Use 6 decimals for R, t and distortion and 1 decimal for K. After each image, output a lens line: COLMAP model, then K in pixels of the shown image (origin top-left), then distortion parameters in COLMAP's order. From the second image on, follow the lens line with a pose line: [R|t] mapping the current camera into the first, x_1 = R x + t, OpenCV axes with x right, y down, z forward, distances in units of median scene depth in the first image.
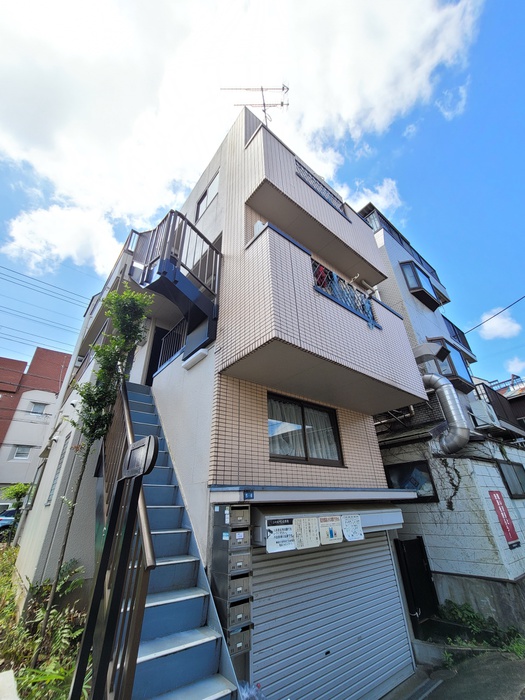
lens RADIAL K [[286.9, 0, 262.3], [0, 286.9, 347.9], [0, 0, 1]] dist [-0.002949, 0.000360]
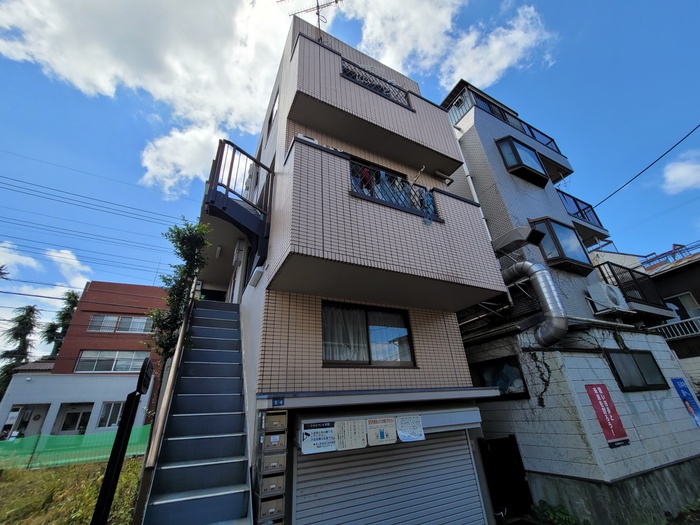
lens RADIAL K [[286.9, 0, 348.1], [0, 286.9, 263.8], [0, 0, 1]] dist [-0.002949, 0.000360]
pose [[0.977097, -0.118041, -0.177050, 0.269452], [0.126211, 0.991365, 0.035578, -0.003455], [0.171322, -0.057109, 0.983559, 0.009671]]
